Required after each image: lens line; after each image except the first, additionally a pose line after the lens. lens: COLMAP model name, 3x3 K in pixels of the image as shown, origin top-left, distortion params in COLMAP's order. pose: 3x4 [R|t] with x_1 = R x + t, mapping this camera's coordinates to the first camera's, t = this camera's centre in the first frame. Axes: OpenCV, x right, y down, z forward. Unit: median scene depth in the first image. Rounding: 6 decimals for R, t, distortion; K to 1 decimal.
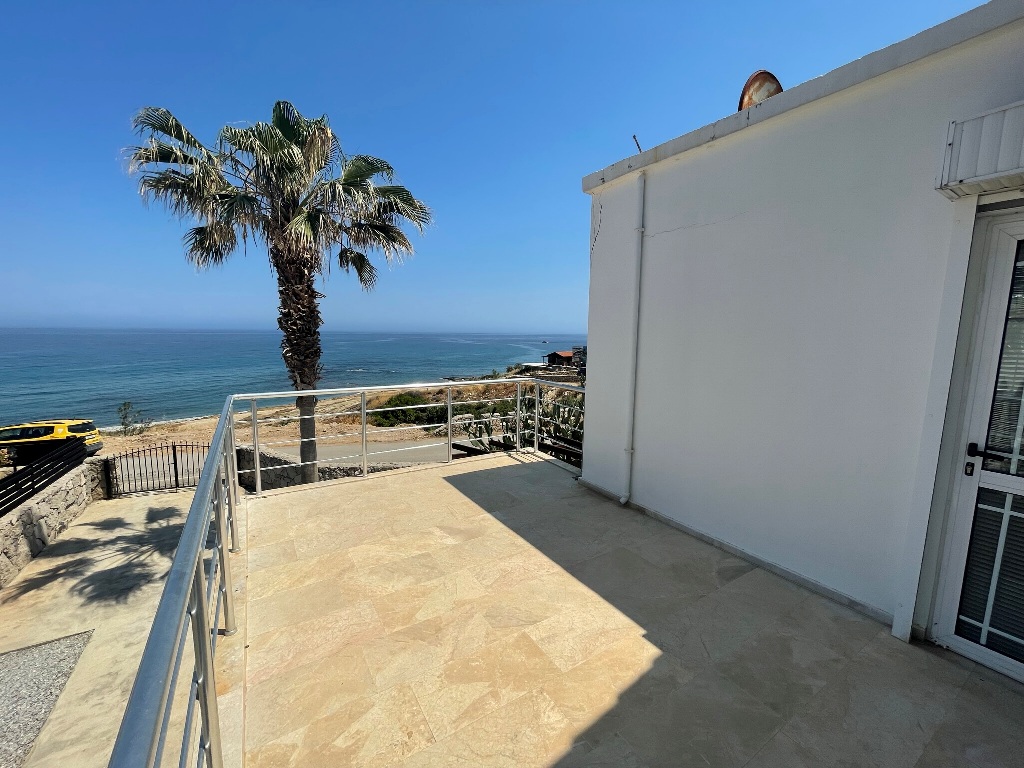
lens RADIAL K [[417.0, 0, 513.0], [0, 417.0, 383.3], [0, 0, 1]] dist [0.004437, 0.001096]
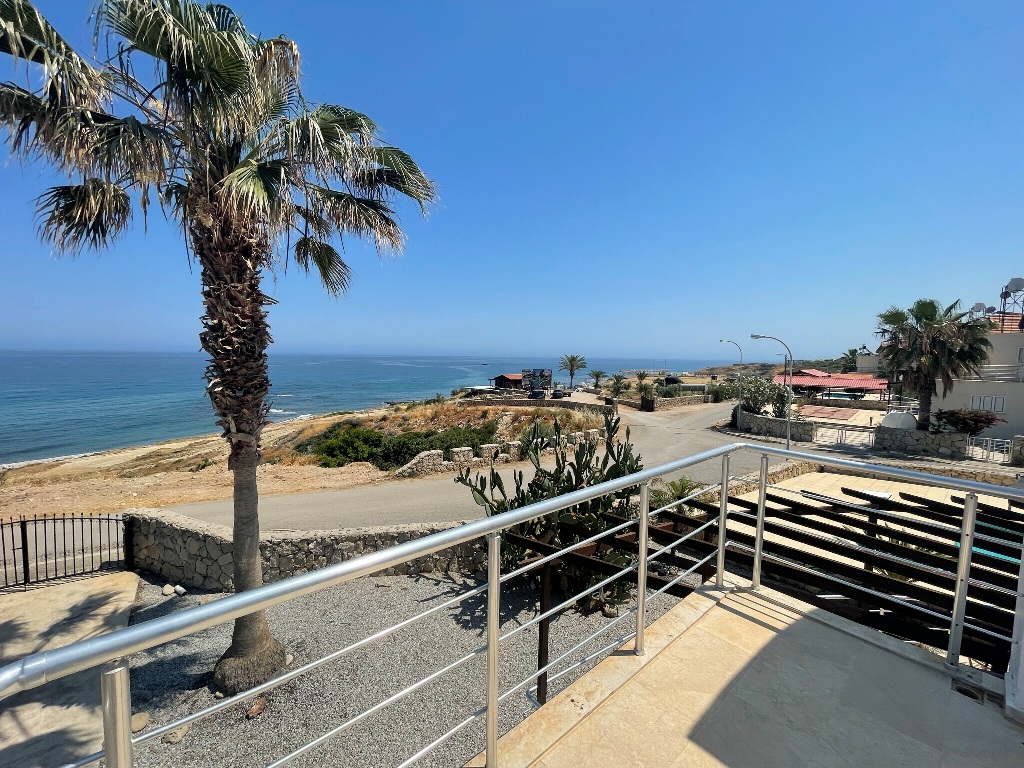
lens RADIAL K [[417.0, 0, 511.7], [0, 417.0, 387.5], [0, 0, 1]] dist [0.004437, 0.001096]
pose [[0.989554, -0.008448, 0.143918, -0.174396], [0.014649, 0.999007, -0.042086, -0.036588], [-0.143420, 0.043754, 0.988694, 0.284785]]
